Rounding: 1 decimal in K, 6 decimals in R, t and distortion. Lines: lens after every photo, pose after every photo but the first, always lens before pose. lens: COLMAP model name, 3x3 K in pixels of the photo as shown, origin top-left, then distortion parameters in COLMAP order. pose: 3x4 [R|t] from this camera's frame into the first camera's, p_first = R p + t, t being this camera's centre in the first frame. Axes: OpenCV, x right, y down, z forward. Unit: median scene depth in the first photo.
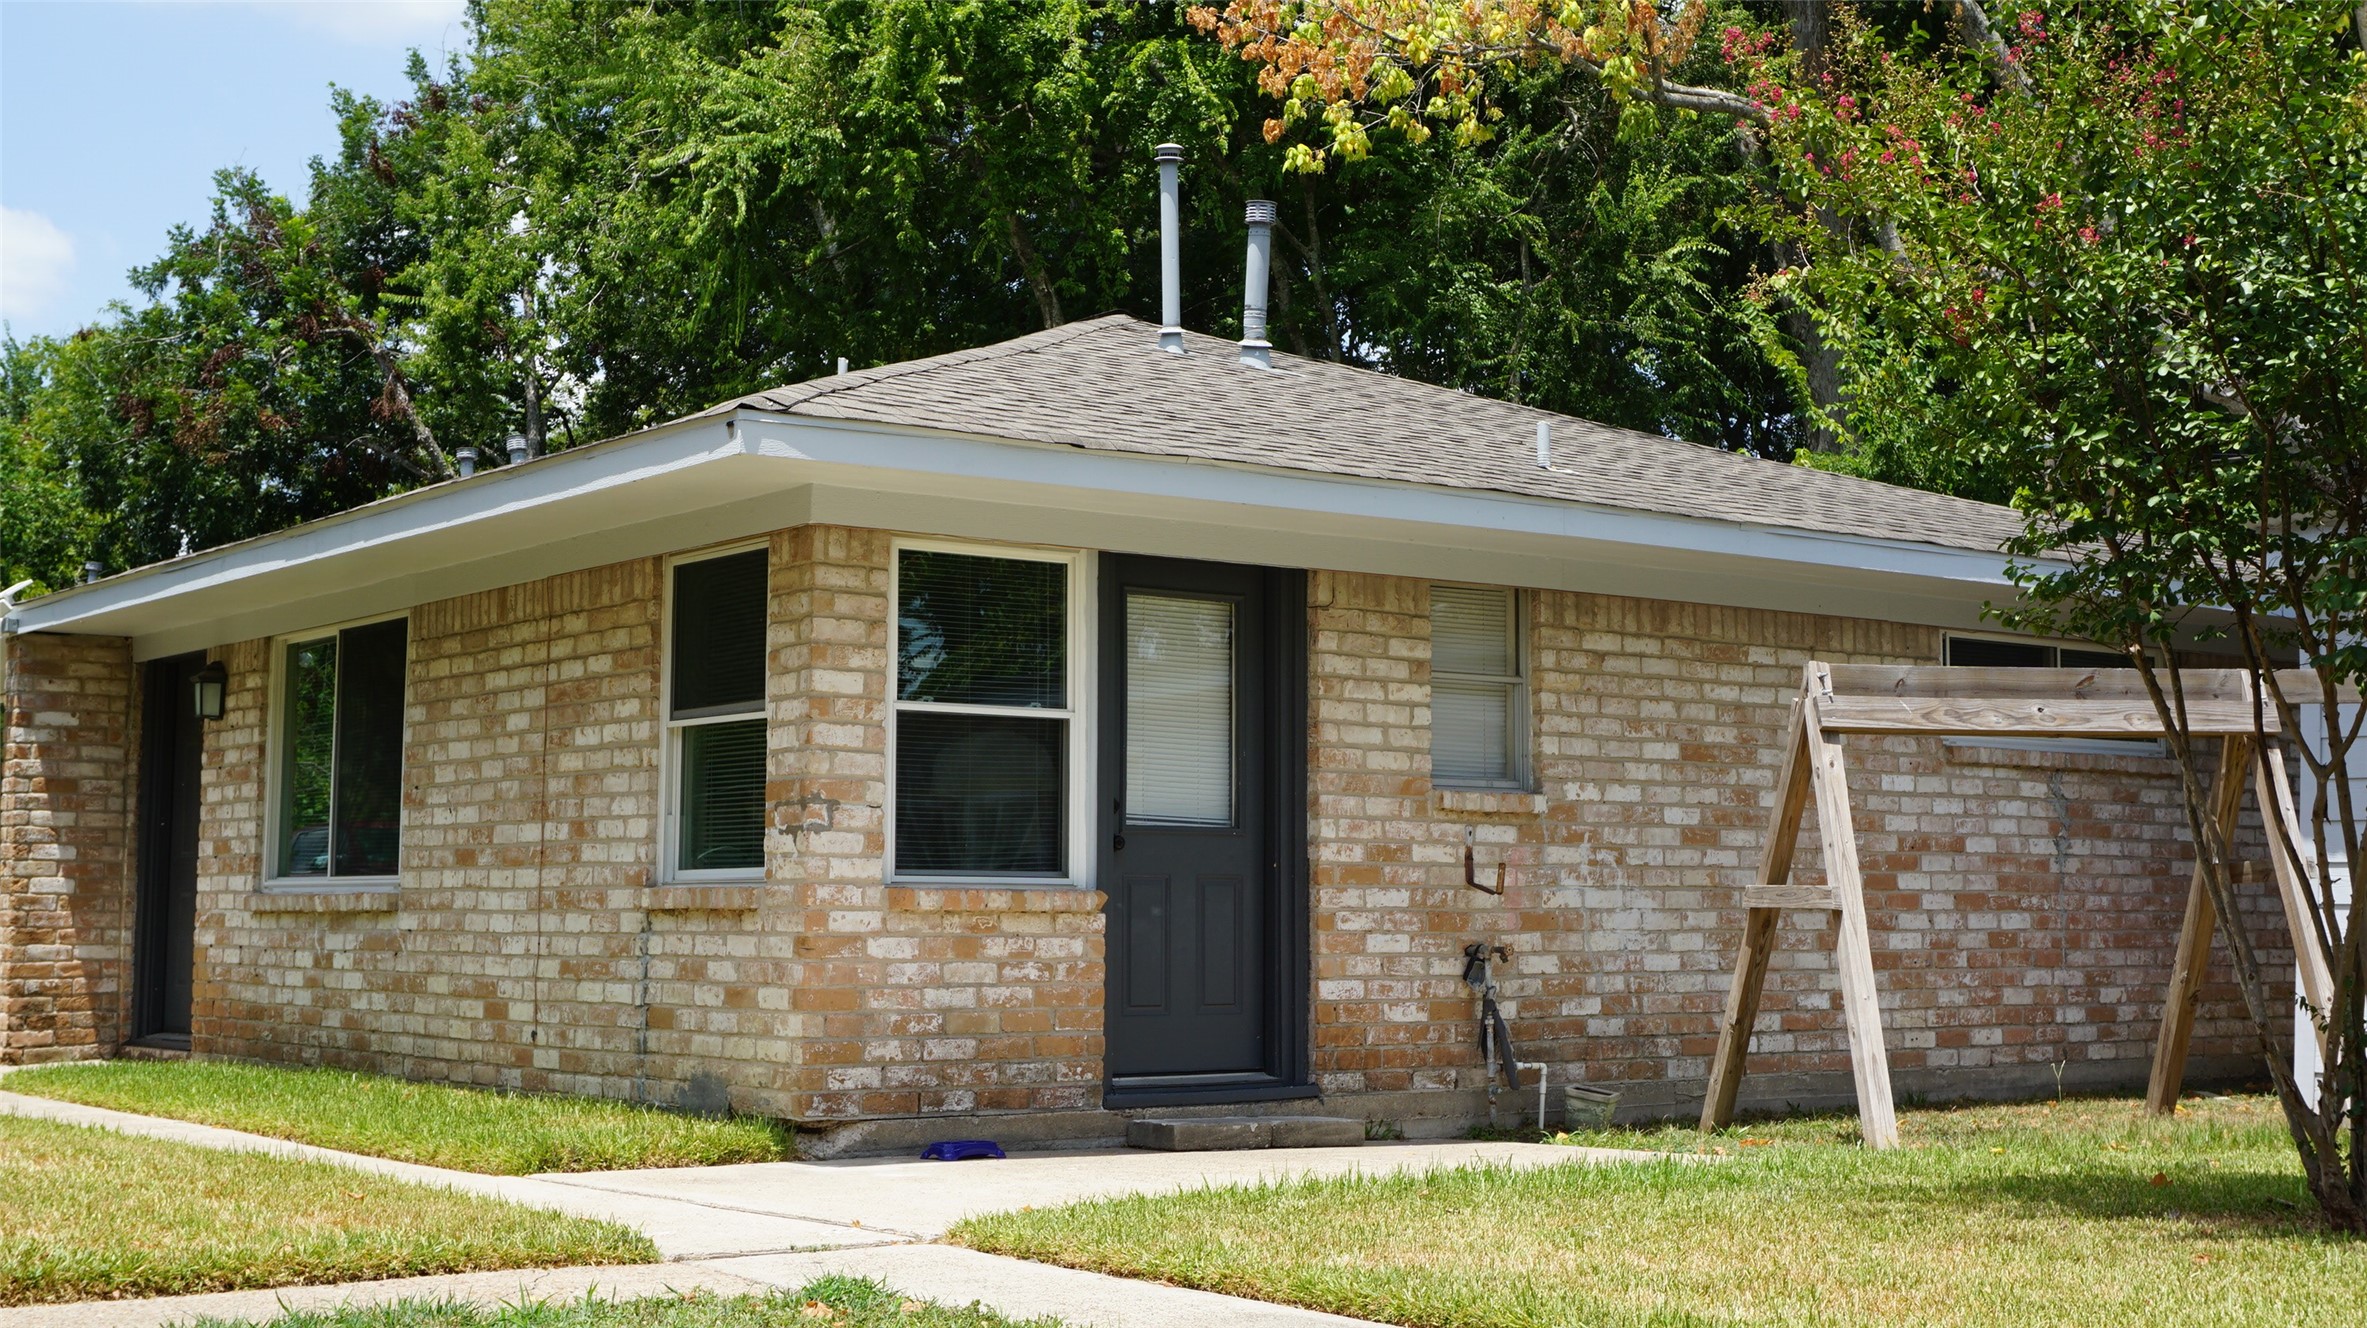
lens RADIAL K [[2931.6, 0, 1183.5], [0, 2931.6, 664.0], [0, 0, 1]] dist [-0.021050, 0.055006]
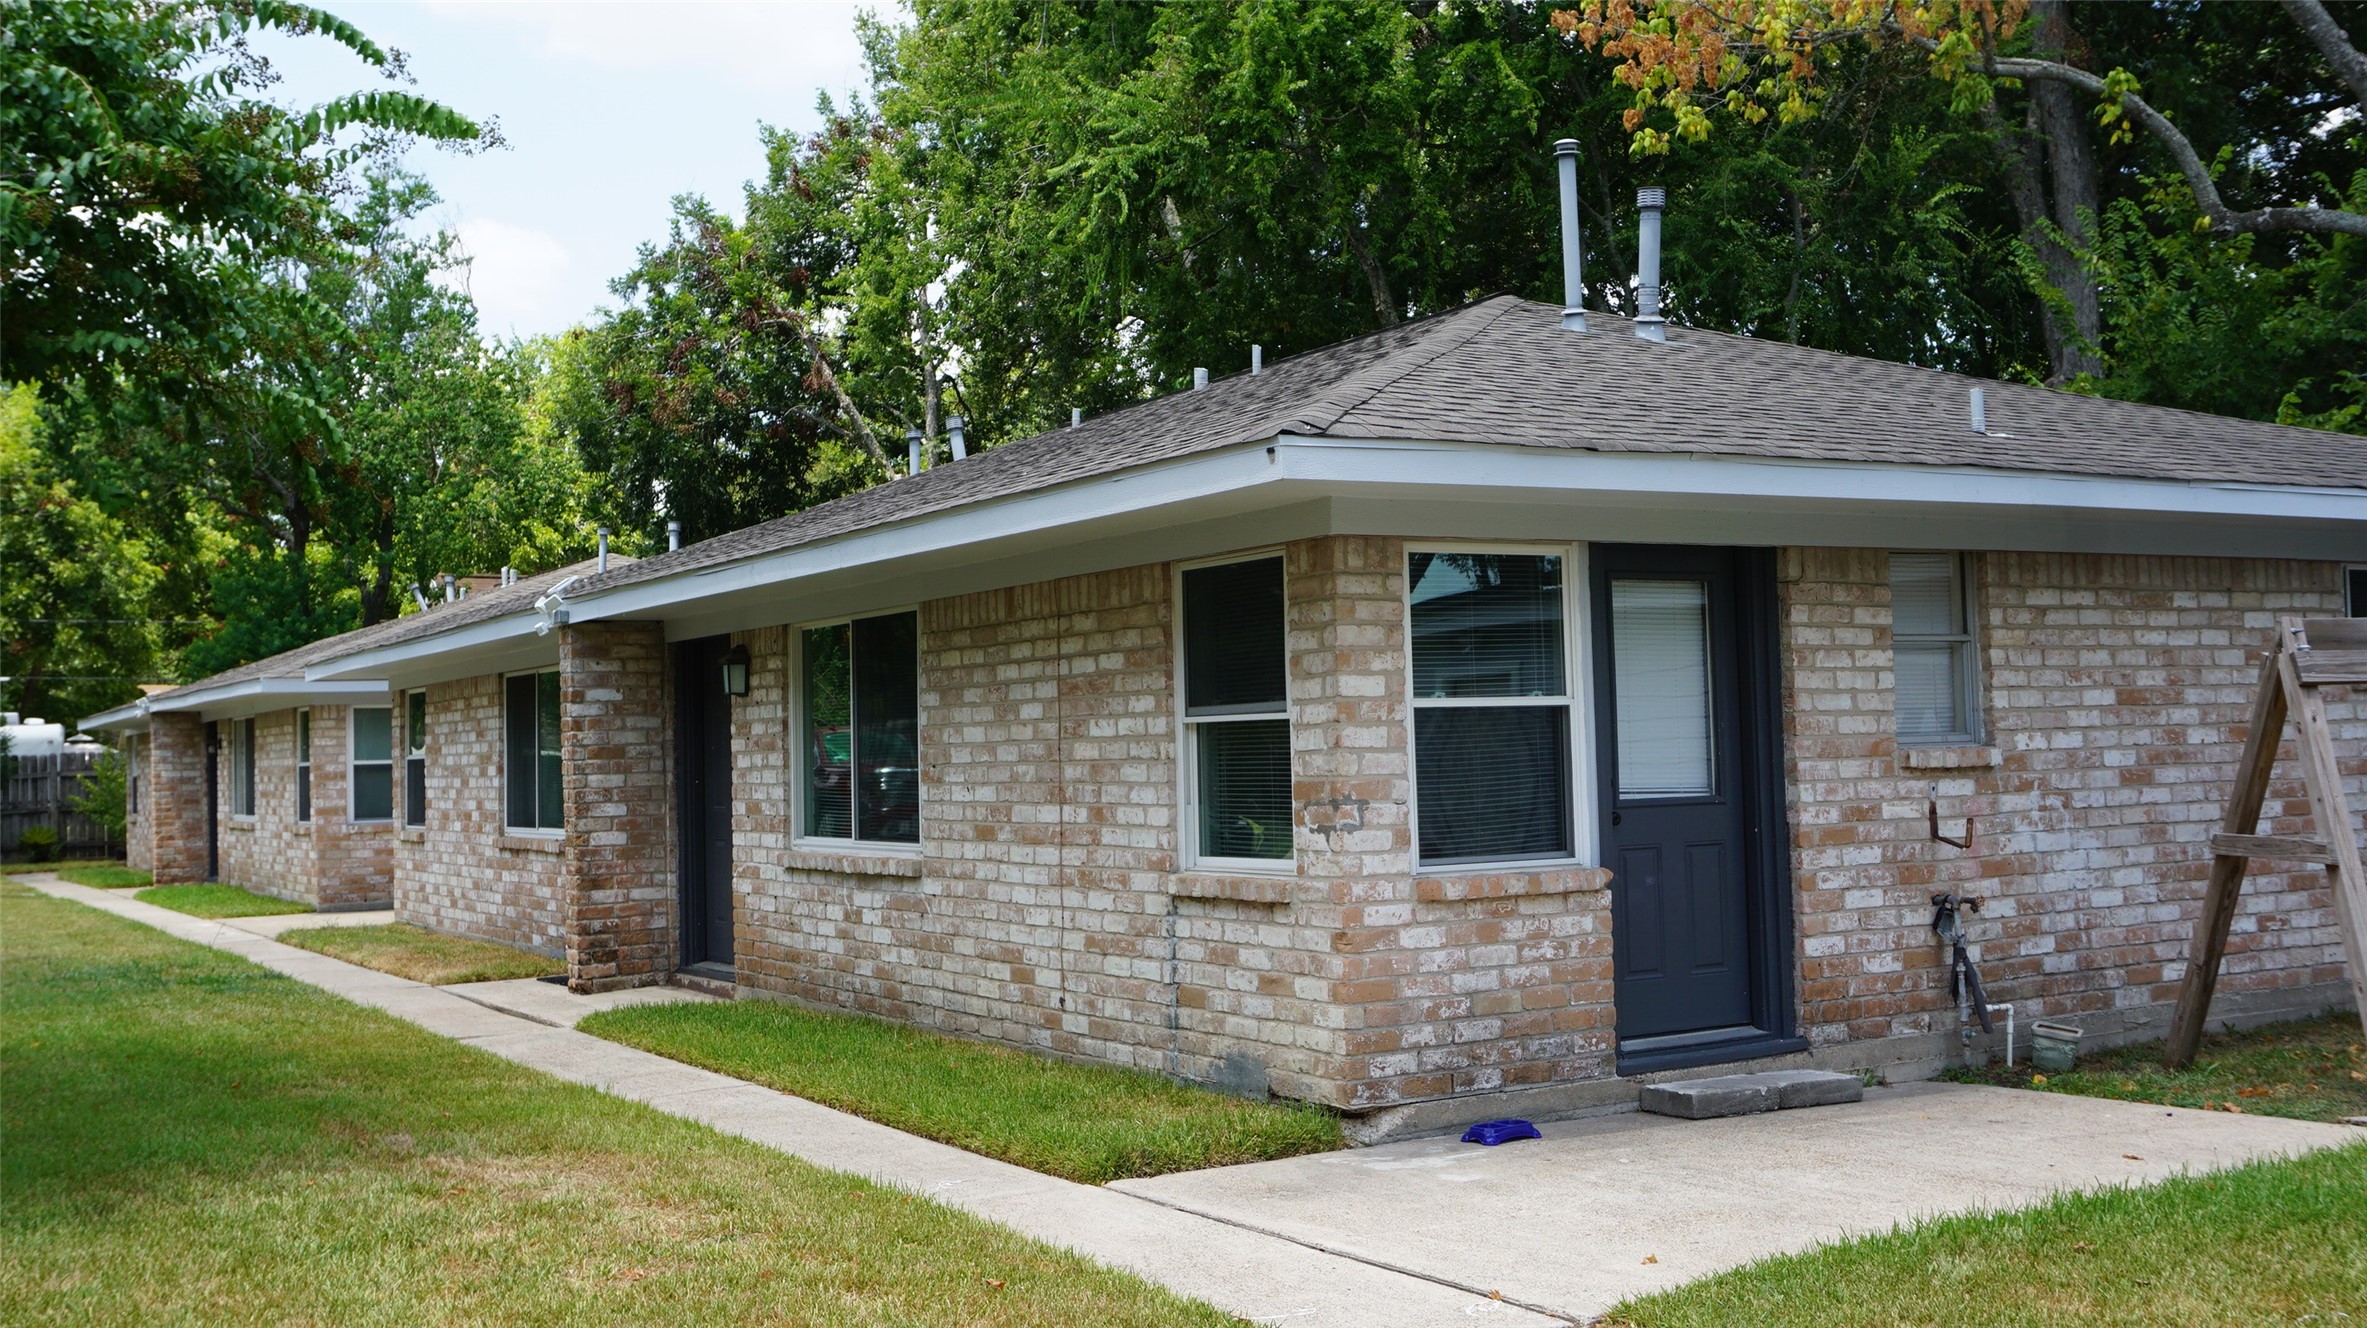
lens RADIAL K [[2350.8, 0, 1183.5], [0, 2350.8, 664.0], [0, 0, 1]] dist [-0.032414, 0.006110]
pose [[0.993368, -0.035469, -0.109374, -0.072770], [0.040529, 0.998192, 0.044392, -0.033538], [0.107602, -0.048531, 0.993009, 0.135147]]
